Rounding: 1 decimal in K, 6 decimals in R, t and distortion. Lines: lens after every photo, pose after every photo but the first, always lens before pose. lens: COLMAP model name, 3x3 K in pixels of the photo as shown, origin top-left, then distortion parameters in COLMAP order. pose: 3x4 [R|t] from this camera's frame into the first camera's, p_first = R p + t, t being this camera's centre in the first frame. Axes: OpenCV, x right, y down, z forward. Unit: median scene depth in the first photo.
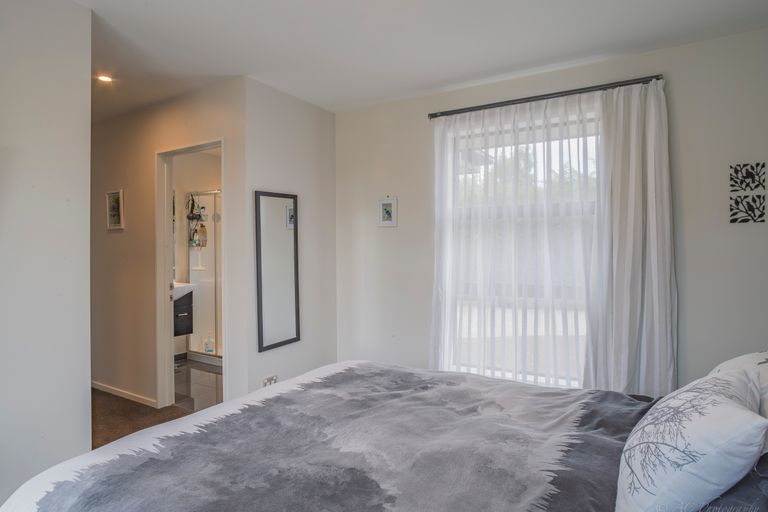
lens RADIAL K [[446.2, 0, 385.8], [0, 446.2, 258.1], [0, 0, 1]] dist [-0.038849, 0.018676]
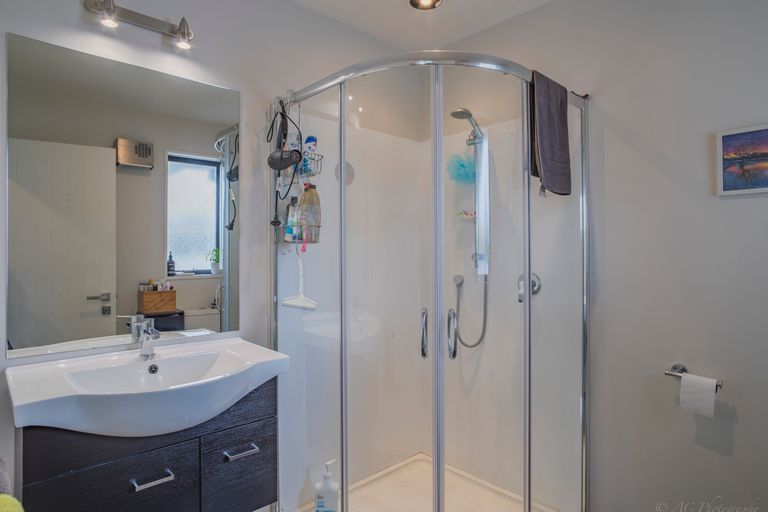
lens RADIAL K [[446.2, 0, 383.6], [0, 446.2, 256.0], [0, 0, 1]] dist [-0.038849, 0.018676]
pose [[0.961584, -0.000535, -0.274510, -0.253479], [-0.001206, 0.999980, -0.006174, -0.012839], [0.274508, 0.006268, 0.961564, 0.664130]]
